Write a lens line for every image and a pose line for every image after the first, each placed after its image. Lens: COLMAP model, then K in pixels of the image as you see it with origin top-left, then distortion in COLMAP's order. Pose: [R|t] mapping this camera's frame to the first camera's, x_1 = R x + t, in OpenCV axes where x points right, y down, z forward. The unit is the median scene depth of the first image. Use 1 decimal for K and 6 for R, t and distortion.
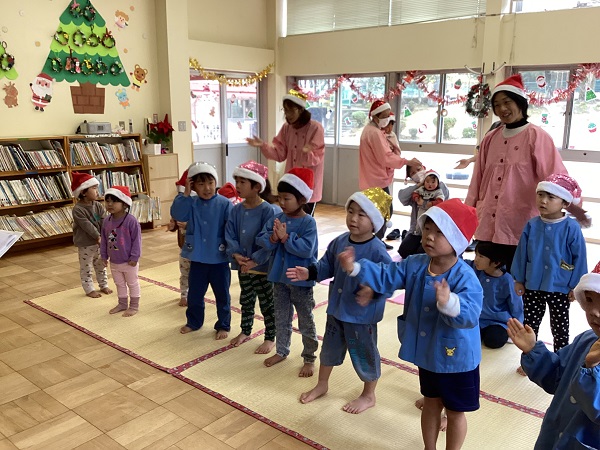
lens RADIAL K [[544.2, 0, 307.7], [0, 544.2, 225.0], [0, 0, 1]] dist [0.136647, -0.238543]
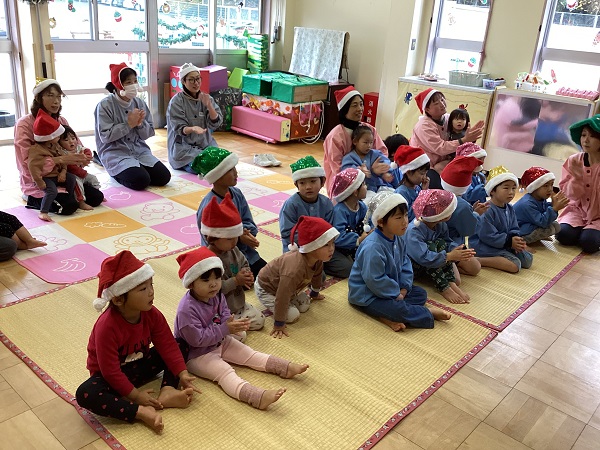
lens RADIAL K [[545.6, 0, 294.4], [0, 545.6, 228.0], [0, 0, 1]] dist [0.126489, -0.246665]
pose [[0.042423, -0.365051, 0.930020, -0.645975], [0.144112, 0.923360, 0.355863, -0.158937], [-0.988652, 0.118930, 0.091780, 0.761566]]
